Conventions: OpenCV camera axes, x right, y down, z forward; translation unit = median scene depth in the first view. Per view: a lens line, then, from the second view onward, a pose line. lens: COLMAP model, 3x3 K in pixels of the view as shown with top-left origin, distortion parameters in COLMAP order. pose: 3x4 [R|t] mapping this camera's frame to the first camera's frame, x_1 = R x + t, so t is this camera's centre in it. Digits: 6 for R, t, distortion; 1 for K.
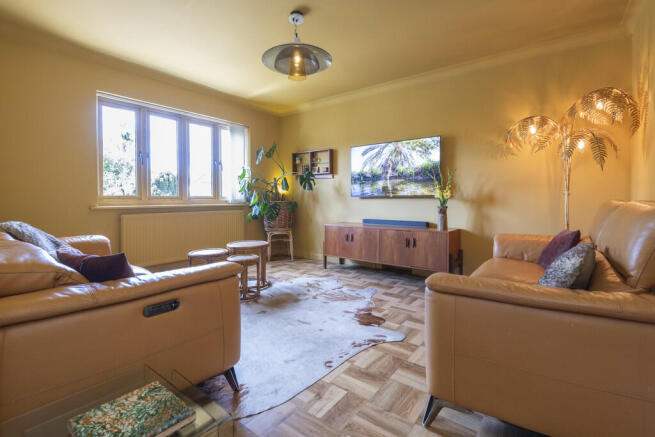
lens RADIAL K [[302.5, 0, 327.9], [0, 302.5, 207.4], [0, 0, 1]] dist [0.000498, 0.000041]
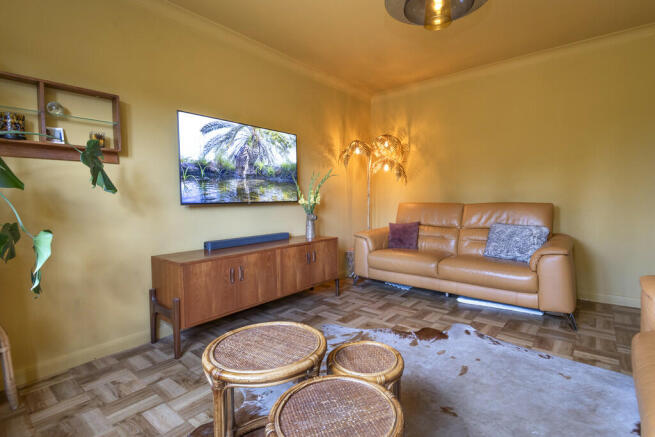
lens RADIAL K [[322.0, 0, 327.5], [0, 322.0, 218.5], [0, 0, 1]] dist [0.000710, 0.000088]
pose [[0.030258, -0.063029, 0.997553, -0.552750], [0.032581, 0.997542, 0.062040, -0.042006], [-0.999011, 0.030624, 0.032237, 0.821234]]
